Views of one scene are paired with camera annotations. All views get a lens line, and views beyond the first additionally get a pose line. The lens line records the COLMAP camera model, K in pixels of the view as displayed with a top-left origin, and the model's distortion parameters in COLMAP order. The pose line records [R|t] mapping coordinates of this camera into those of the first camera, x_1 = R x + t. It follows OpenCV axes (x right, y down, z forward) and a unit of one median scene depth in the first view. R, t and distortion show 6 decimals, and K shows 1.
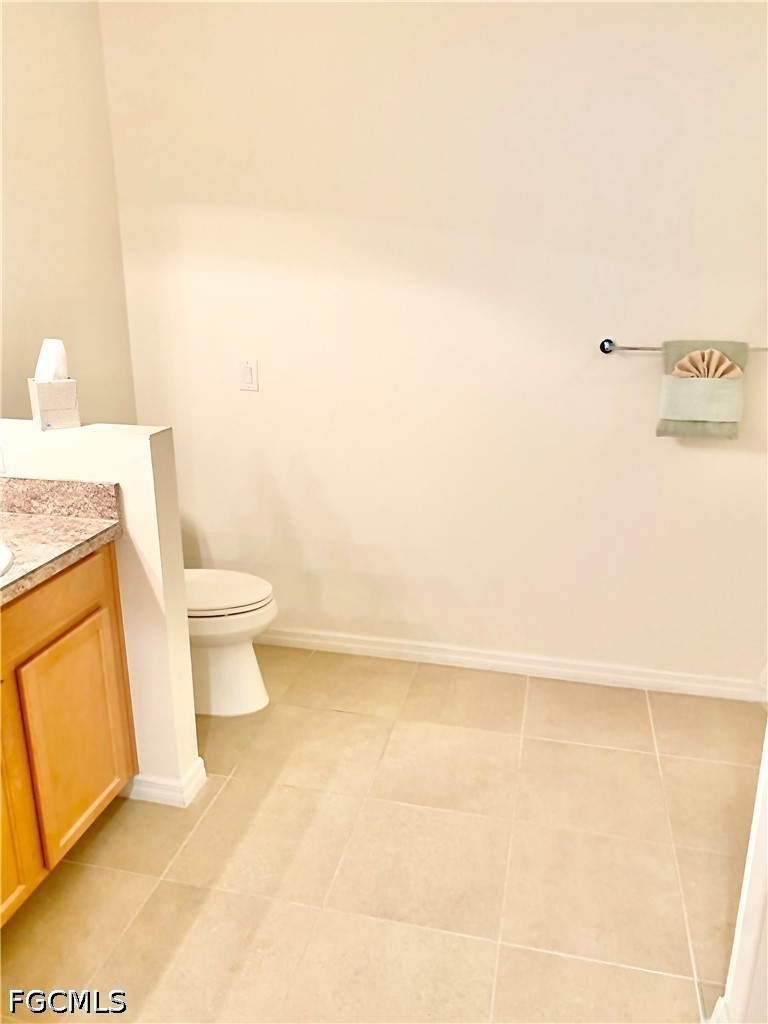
lens RADIAL K [[785.3, 0, 381.2], [0, 785.3, 509.7], [0, 0, 1]] dist [0.009952, -0.005957]
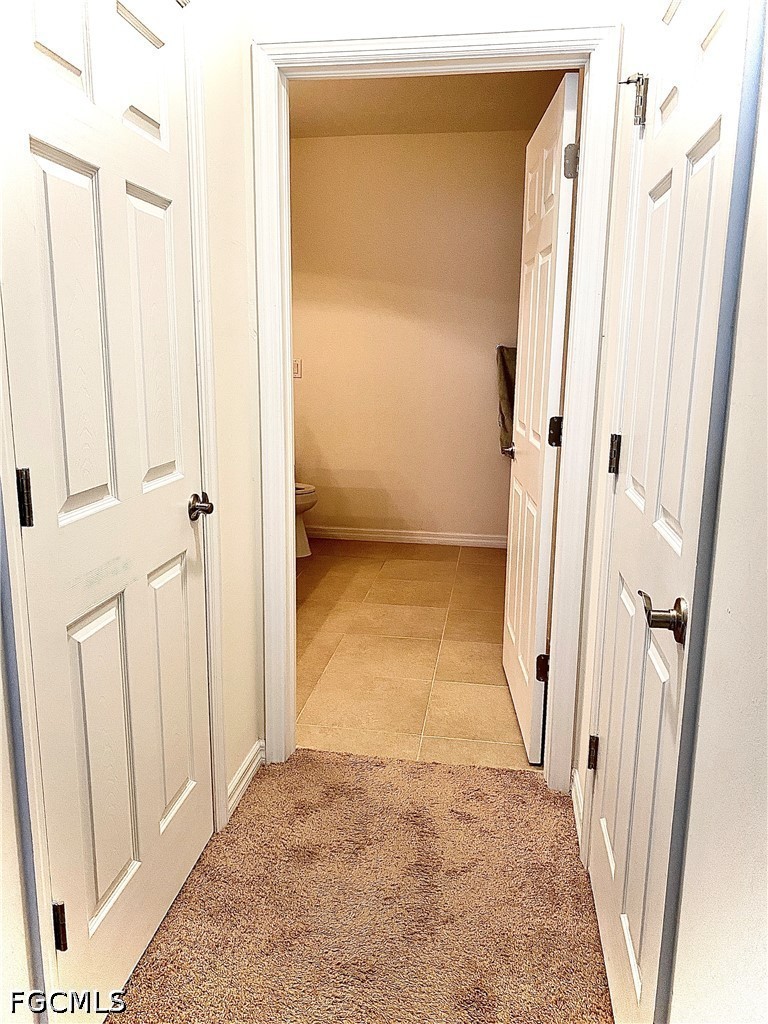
lens RADIAL K [[785.3, 0, 383.2], [0, 785.3, 511.4], [0, 0, 1]] dist [0.009952, -0.005957]
pose [[0.996652, -0.003919, 0.081661, -0.124400], [0.010900, 0.996303, -0.085219, 0.292656], [-0.081025, 0.085824, 0.993010, -0.706524]]
